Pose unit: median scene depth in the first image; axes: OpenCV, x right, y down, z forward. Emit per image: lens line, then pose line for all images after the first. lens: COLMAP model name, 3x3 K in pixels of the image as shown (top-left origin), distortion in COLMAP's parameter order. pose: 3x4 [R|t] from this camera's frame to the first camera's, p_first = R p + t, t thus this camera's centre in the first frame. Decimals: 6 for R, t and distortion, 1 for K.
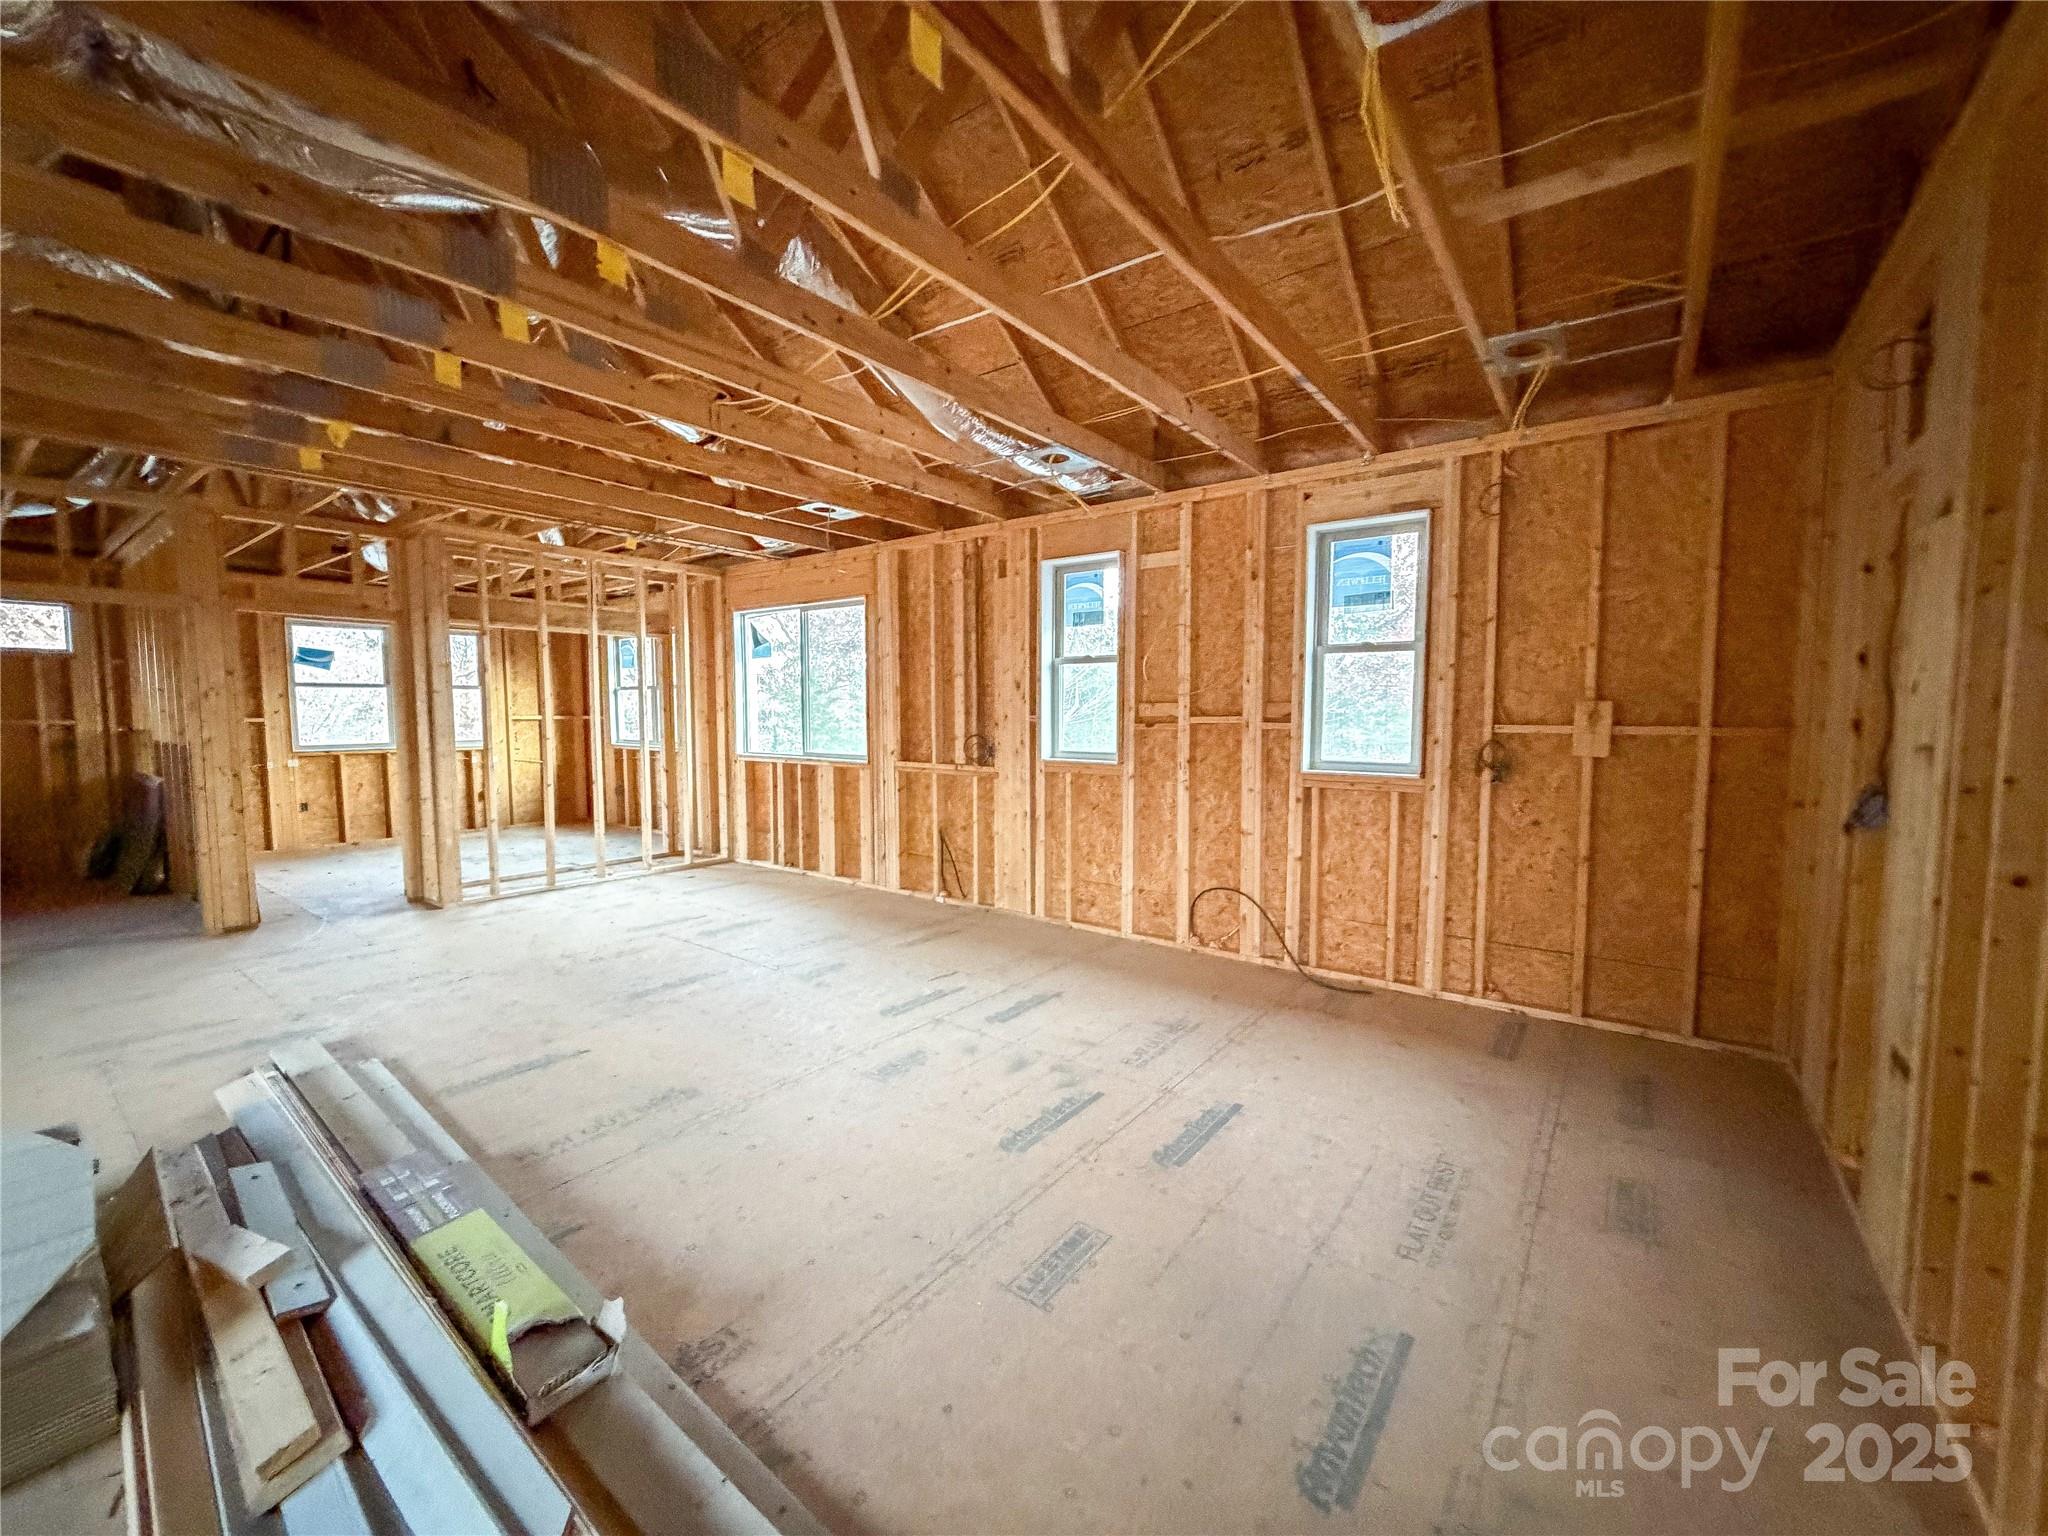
lens RADIAL K [[817.6, 0, 1018.9], [0, 817.6, 762.5], [0, 0, 1]] dist [-0.001144, -0.000192]
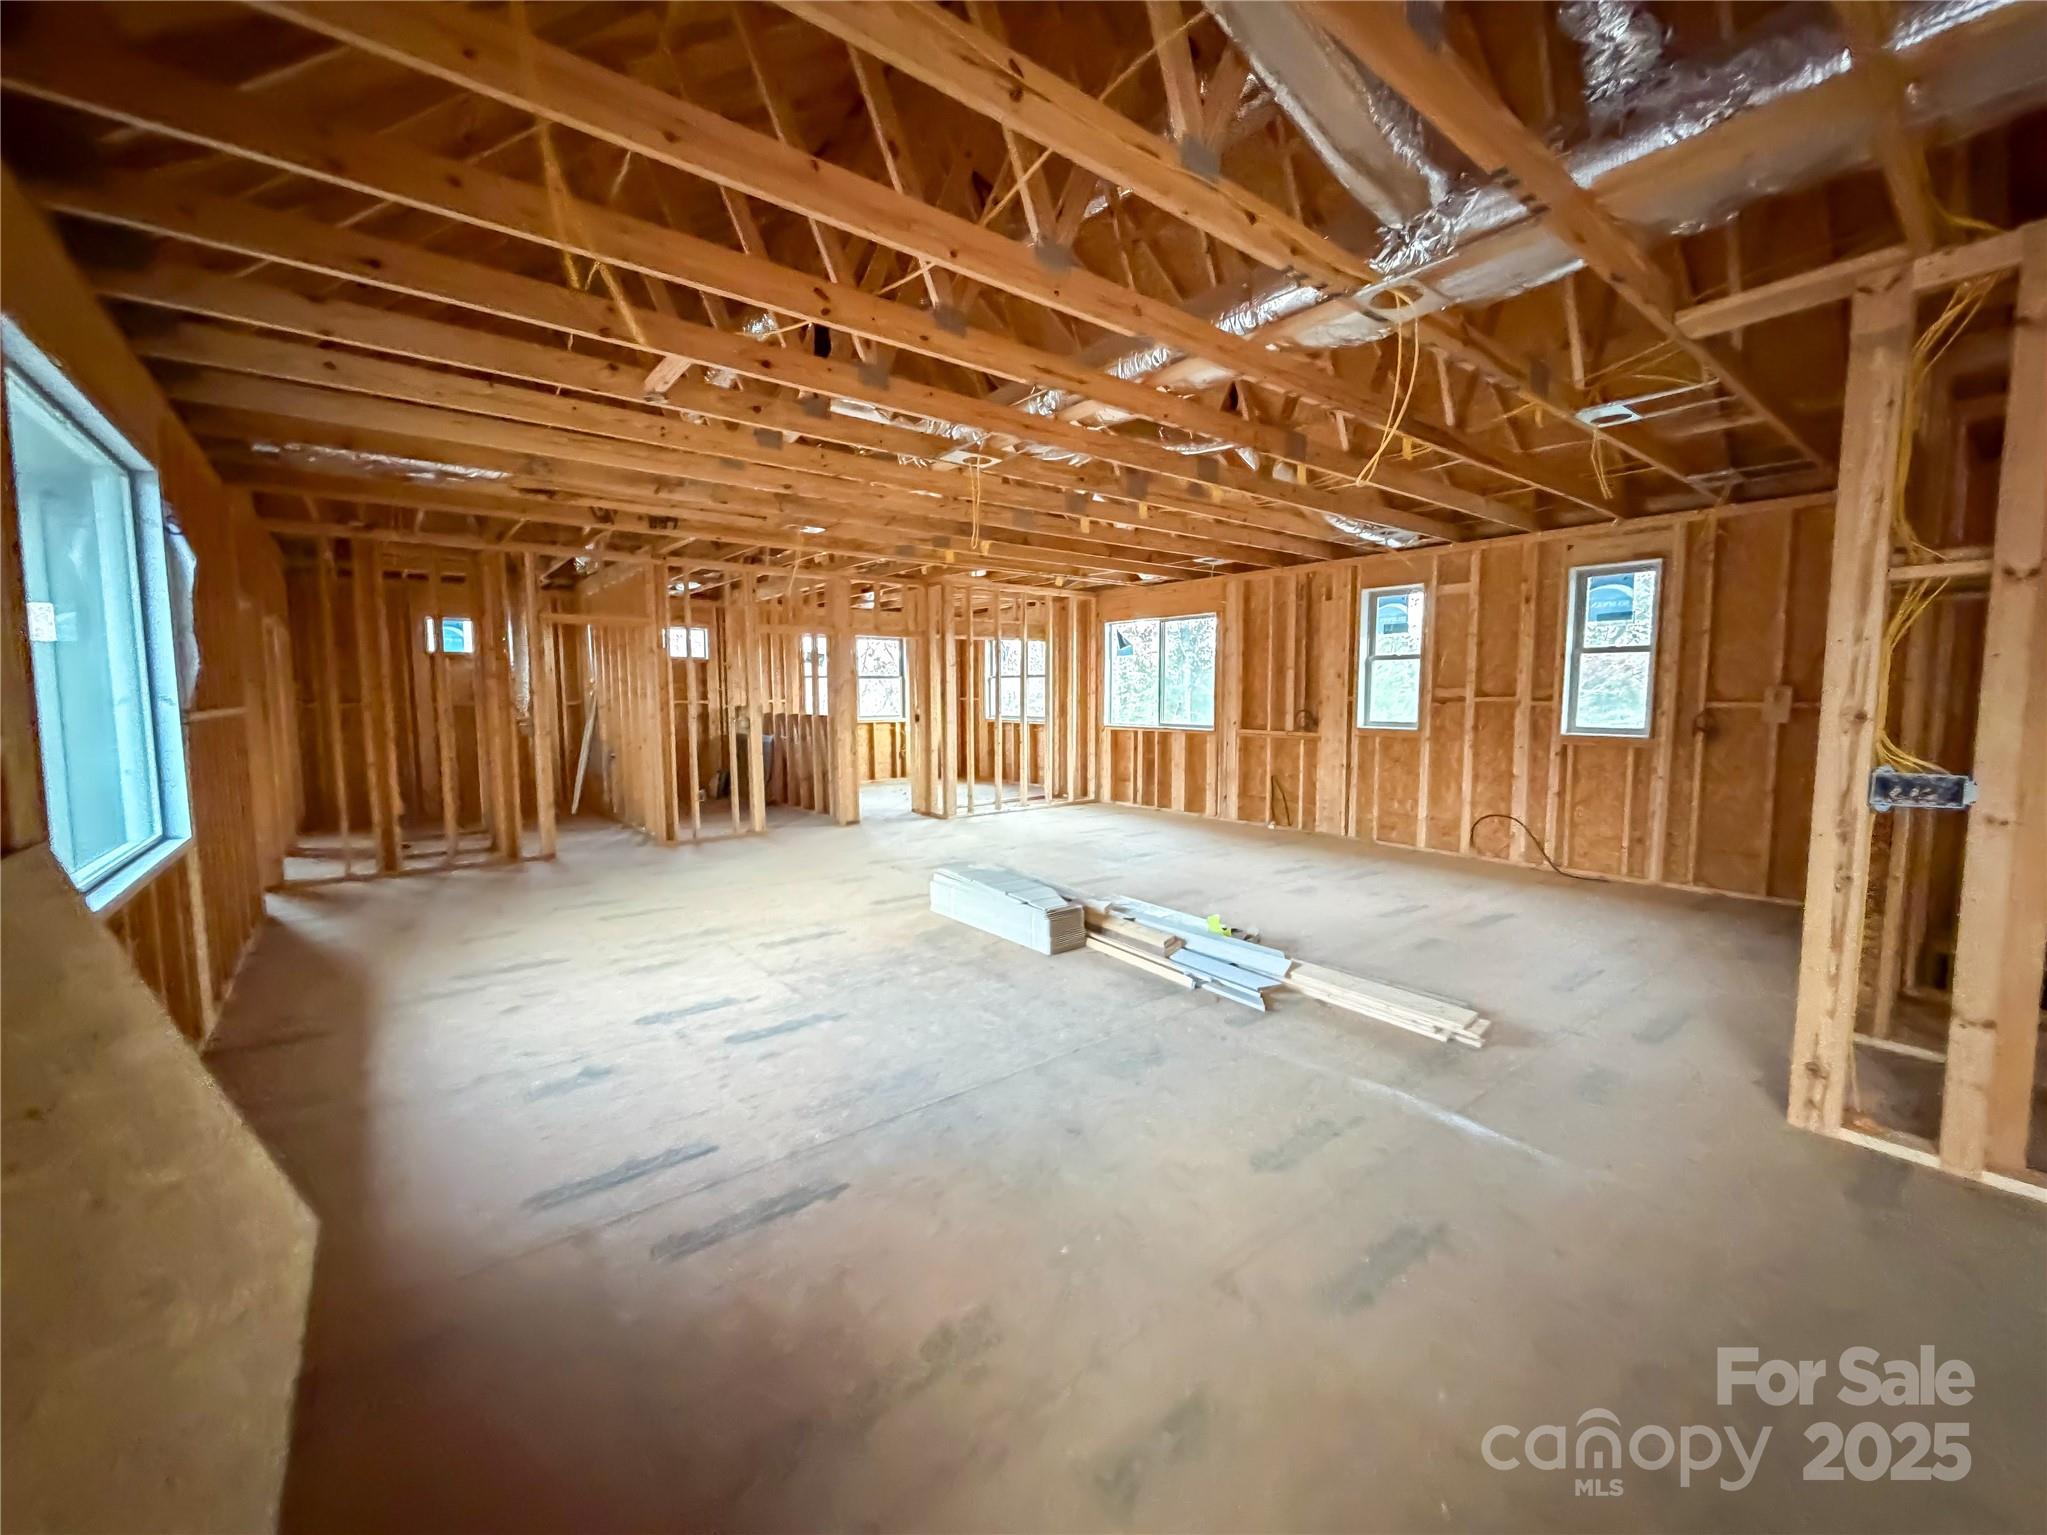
lens RADIAL K [[815.1, 0, 1020.5], [0, 815.1, 763.9], [0, 0, 1]] dist [-0.000182, -0.000073]
pose [[0.964167, 0.018305, -0.264665, -0.163977], [-0.011396, 0.999554, 0.027617, 0.028350], [0.265052, -0.023611, 0.963945, -0.546417]]
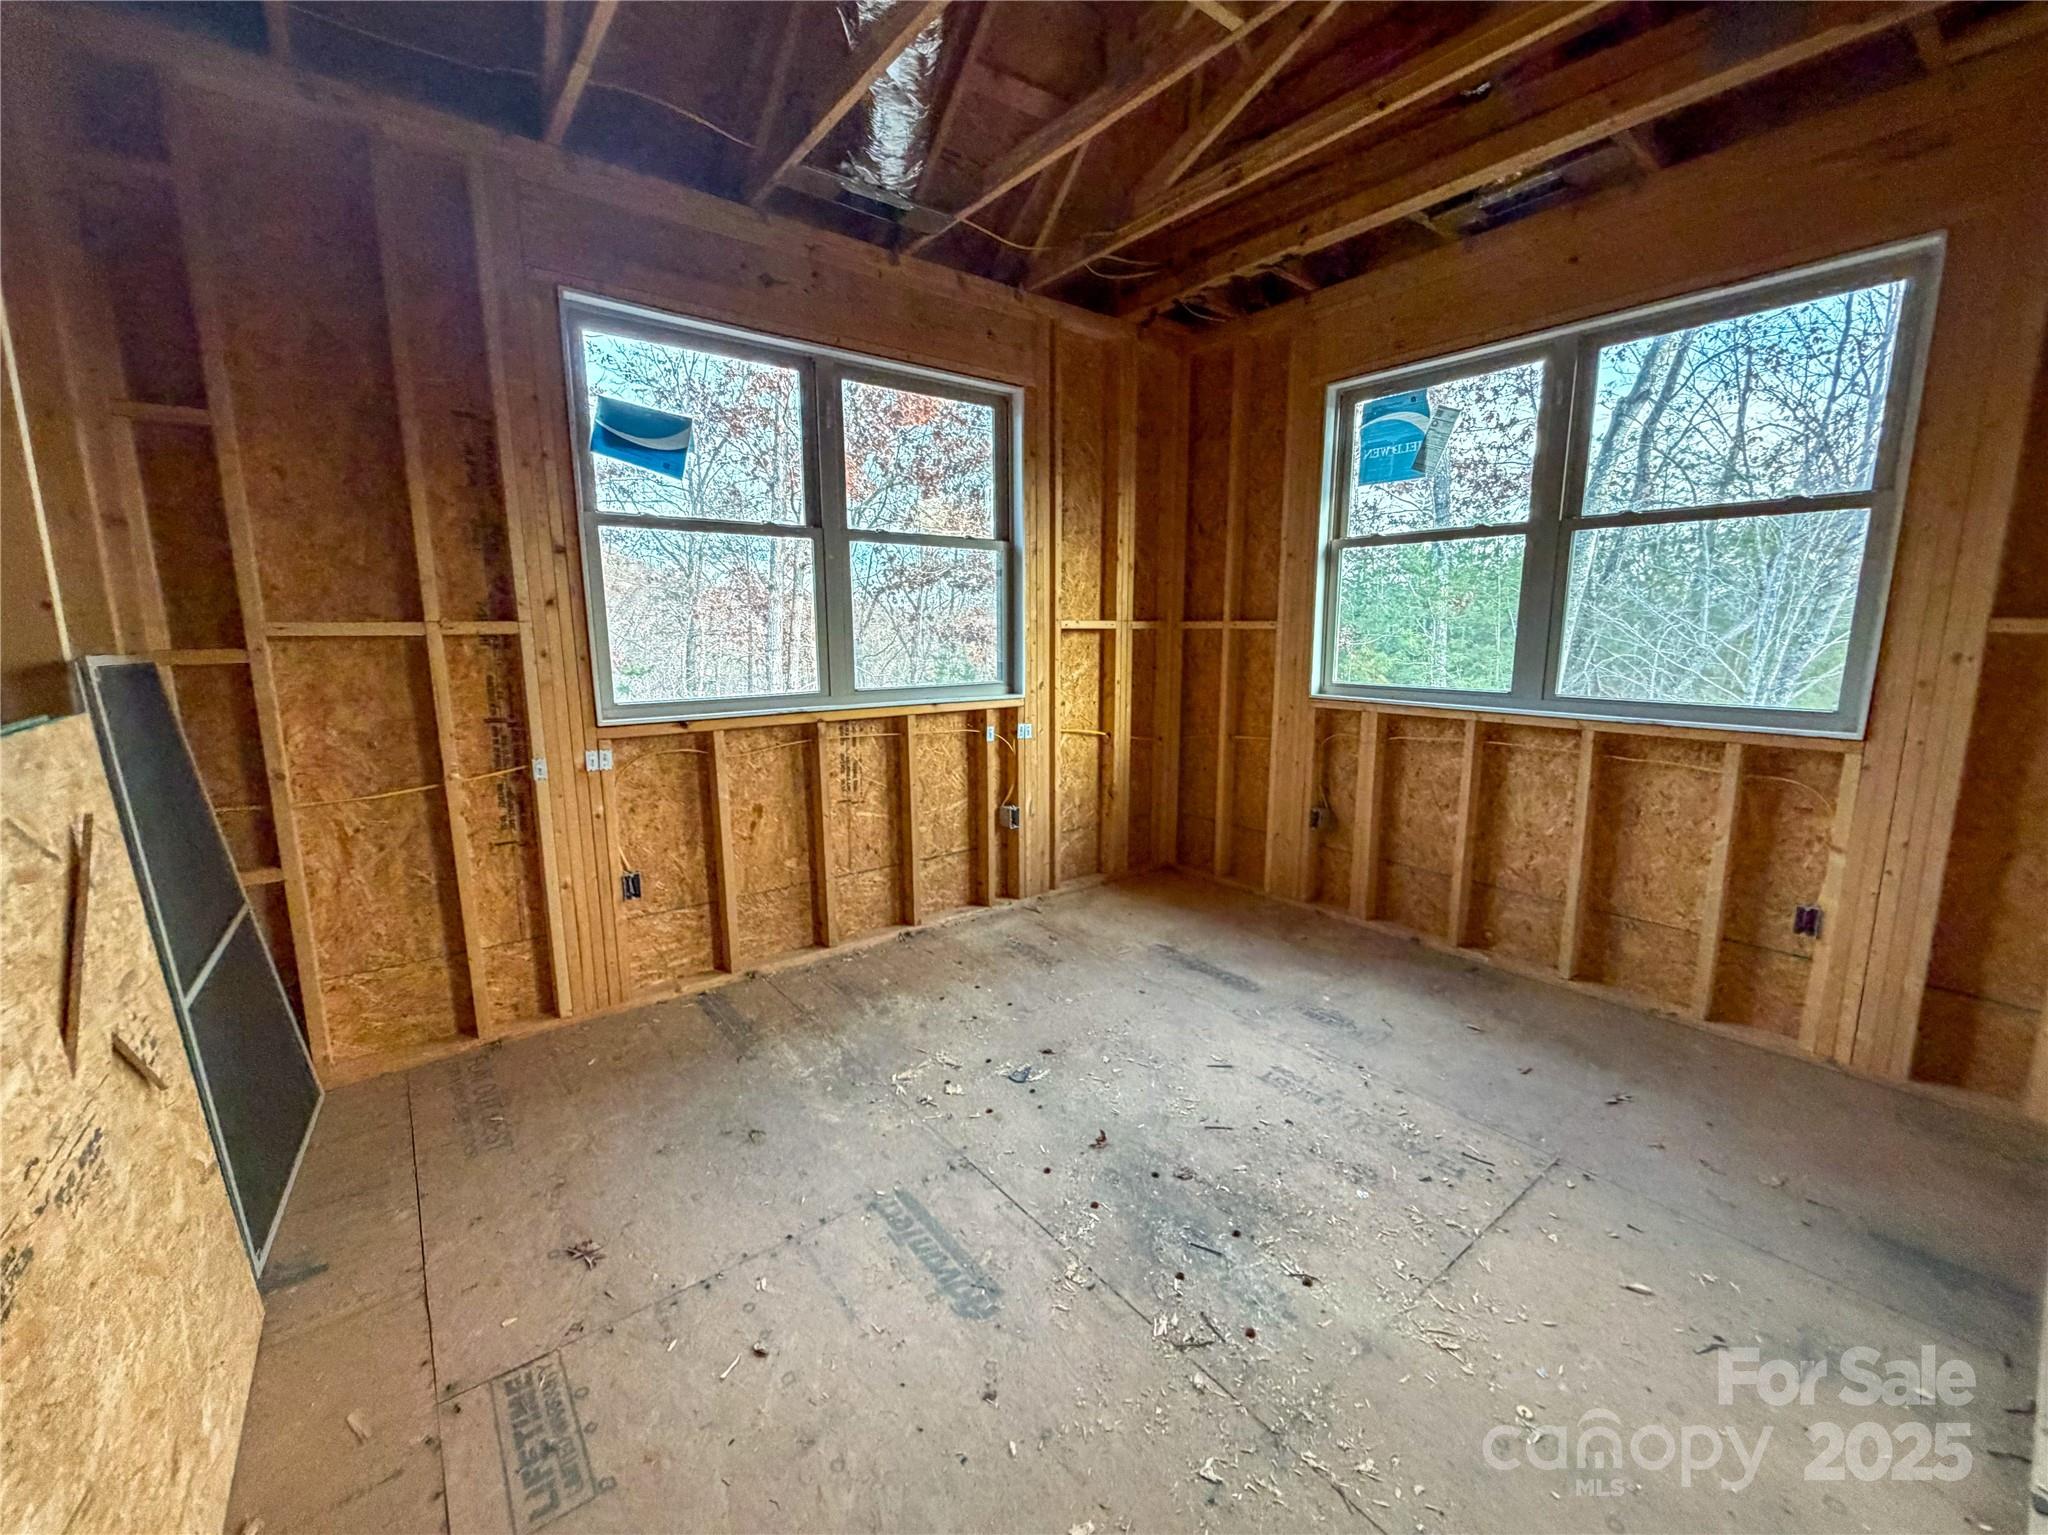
lens RADIAL K [[845.5, 0, 1017.4], [0, 845.5, 764.4], [0, 0, 1]] dist [0.000471, -0.000337]
pose [[0.961540, 0.040561, -0.271655, -0.999139], [-0.013733, 0.994899, 0.099942, -0.053727], [0.274323, -0.092367, 0.957191, 1.133820]]
